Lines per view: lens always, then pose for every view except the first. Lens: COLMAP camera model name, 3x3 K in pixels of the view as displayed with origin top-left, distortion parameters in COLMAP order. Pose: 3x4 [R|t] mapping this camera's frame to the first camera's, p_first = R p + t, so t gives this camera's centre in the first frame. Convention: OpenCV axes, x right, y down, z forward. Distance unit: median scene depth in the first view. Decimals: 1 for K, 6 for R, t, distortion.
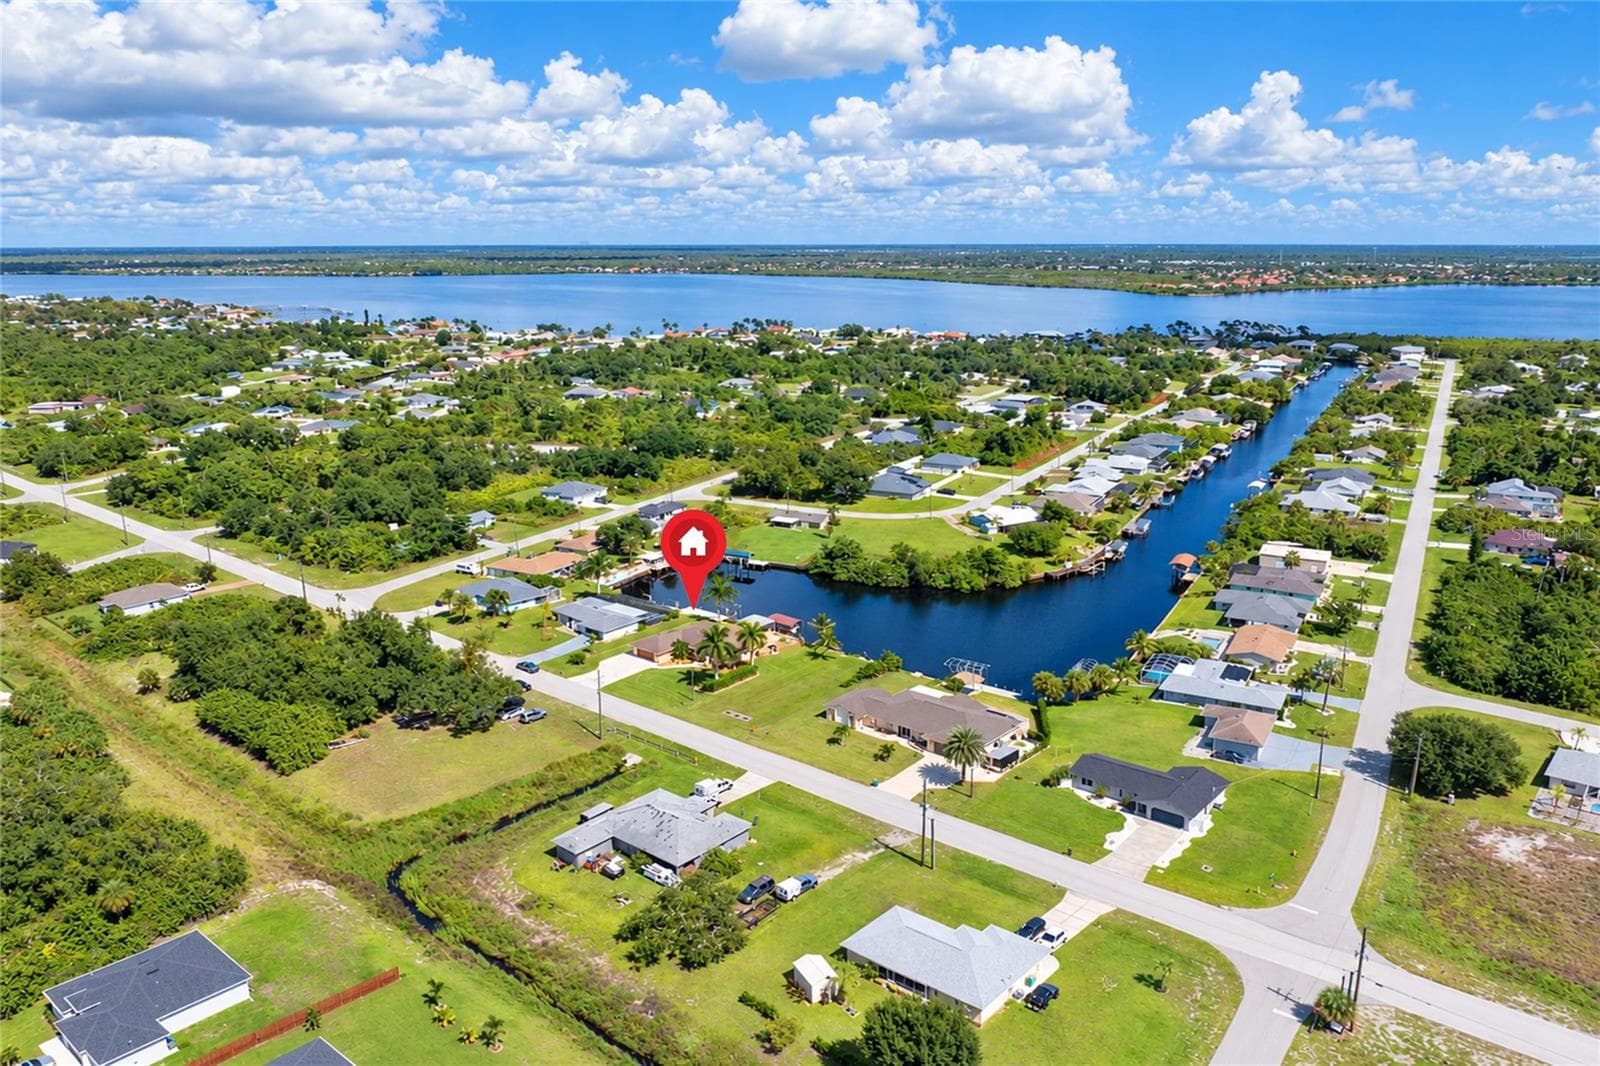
lens RADIAL K [[1184.8, 0, 800.0], [0, 1184.8, 533.0], [0, 0, 1]] dist [-0.012766, -0.004110]
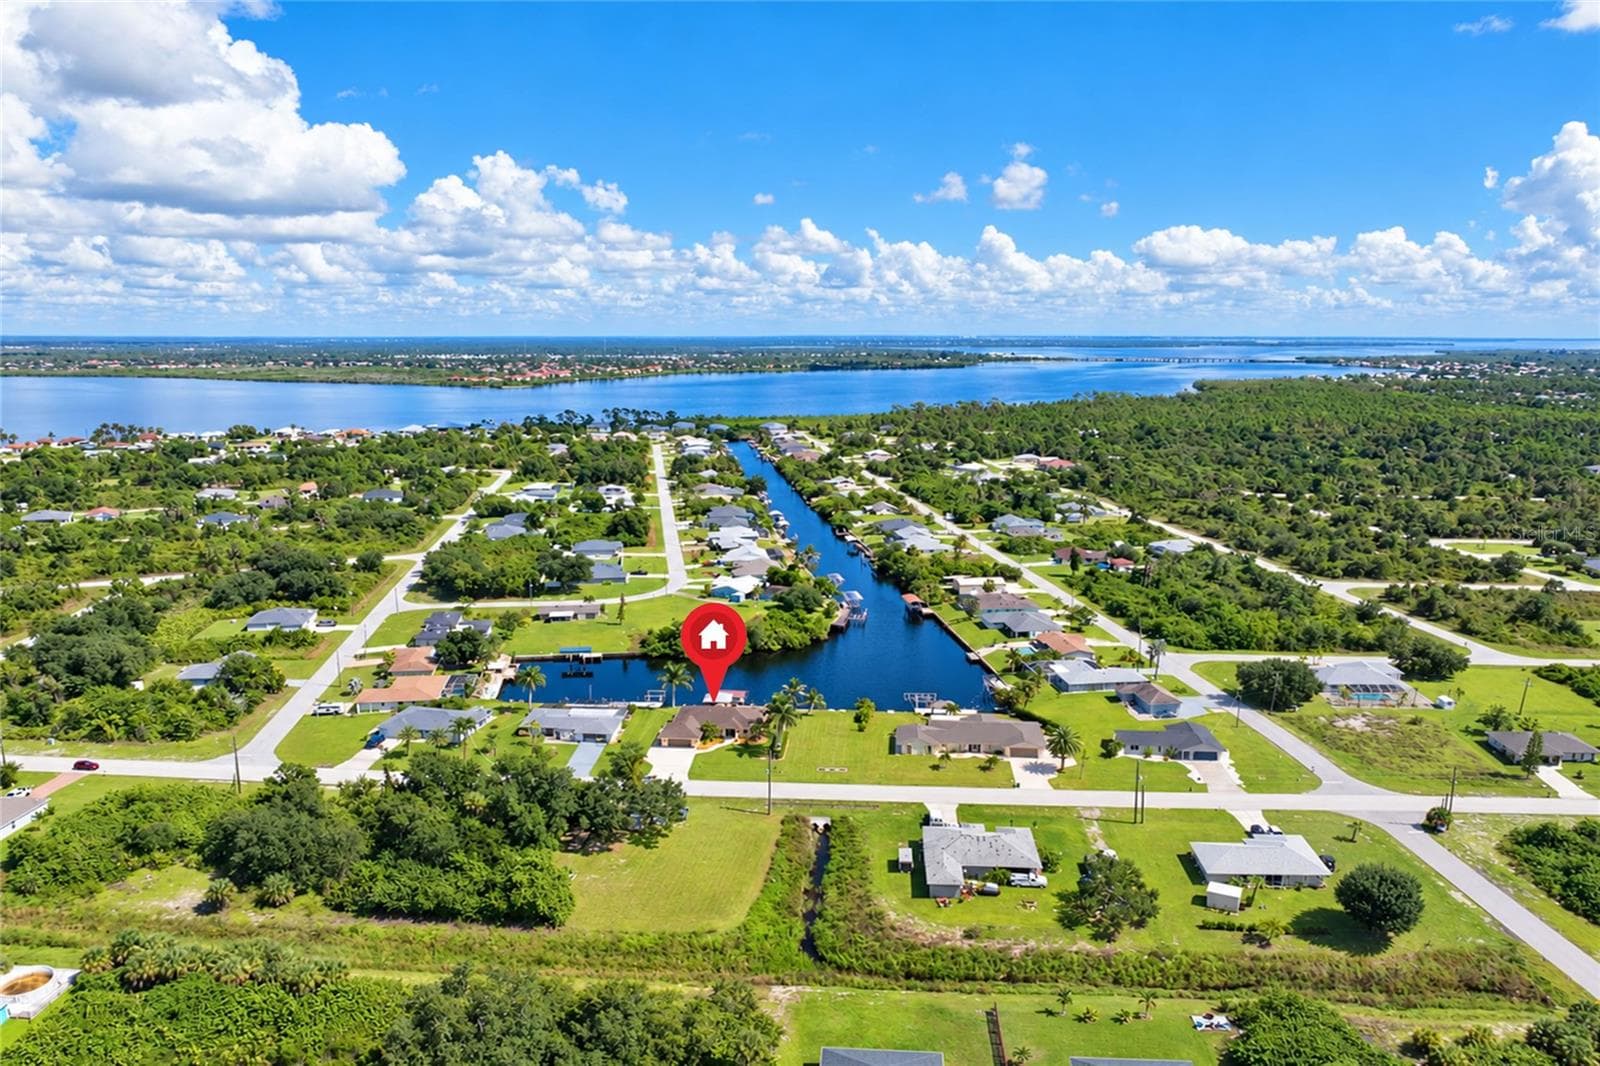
lens RADIAL K [[1157.4, 0, 800.0], [0, 1157.4, 533.0], [0, 0, 1]] dist [-0.062863, 0.052788]
pose [[0.804311, -0.095425, 0.586496, -0.511282], [0.136460, 0.990304, -0.026013, -0.032044], [-0.578328, 0.100956, 0.809534, 0.084774]]
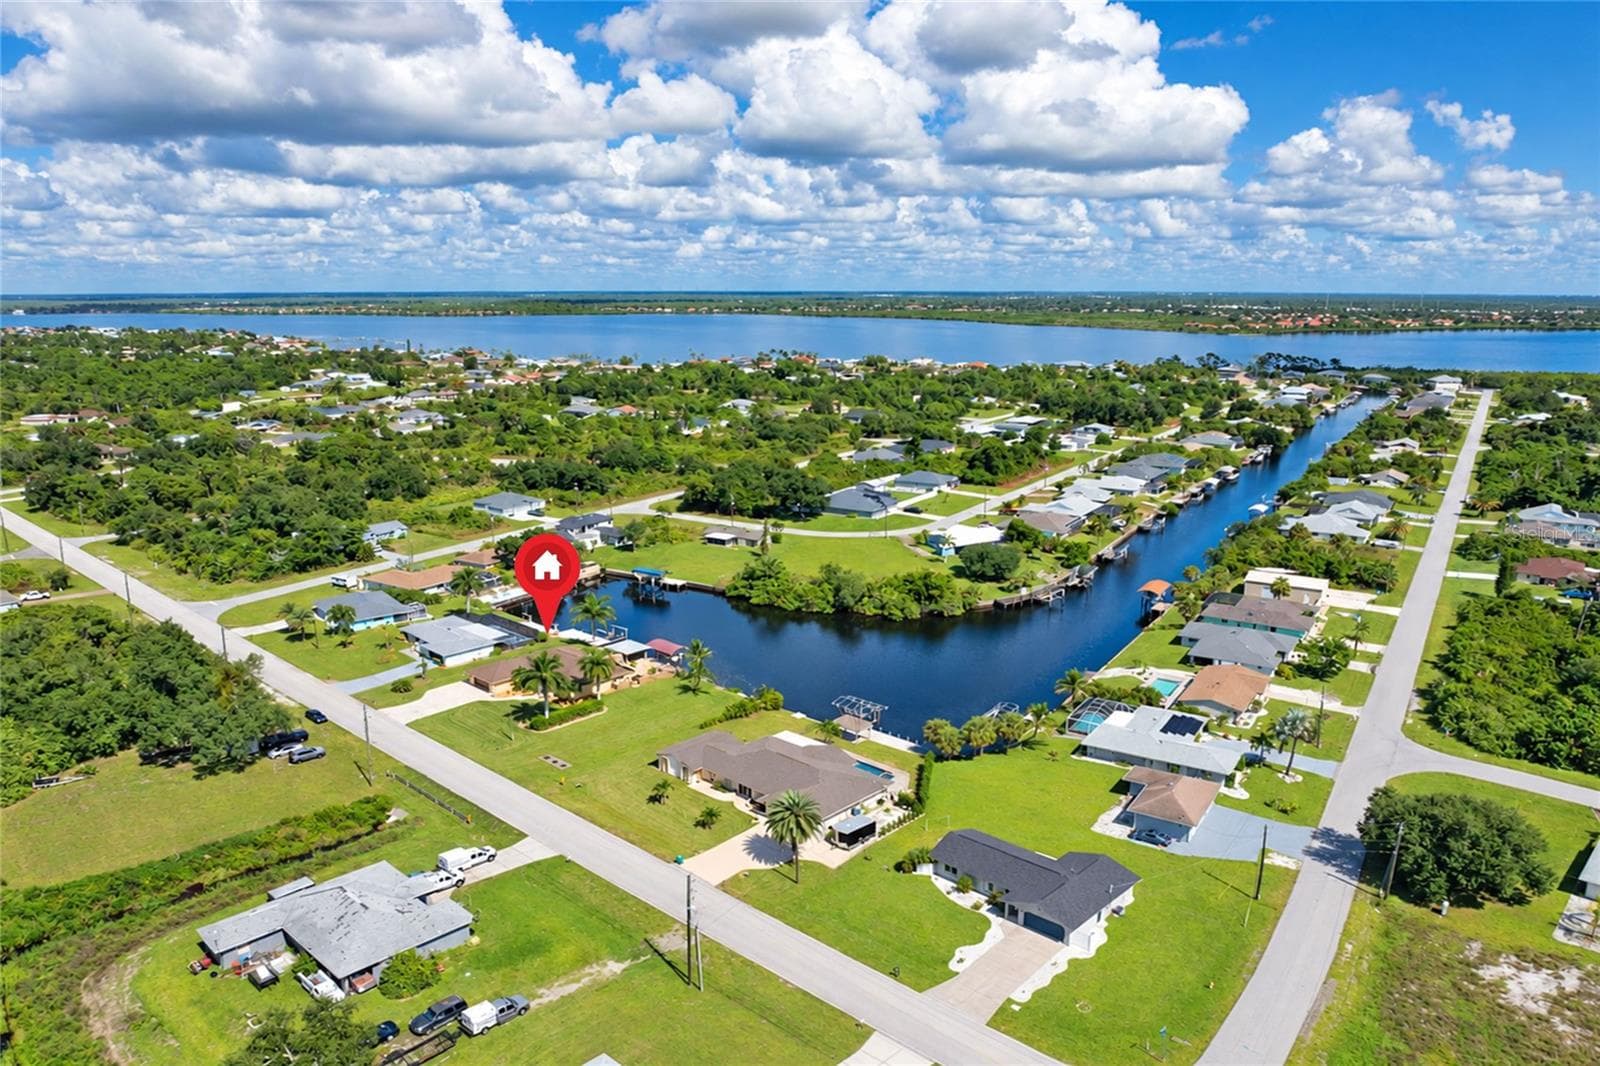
lens RADIAL K [[1157.4, 0, 800.0], [0, 1157.4, 533.0], [0, 0, 1]] dist [-0.062863, 0.052788]
pose [[0.998769, 0.017676, -0.046353, 0.106487], [-0.019050, 0.999387, -0.029357, 0.013169], [0.045805, 0.030204, 0.998494, 0.159109]]
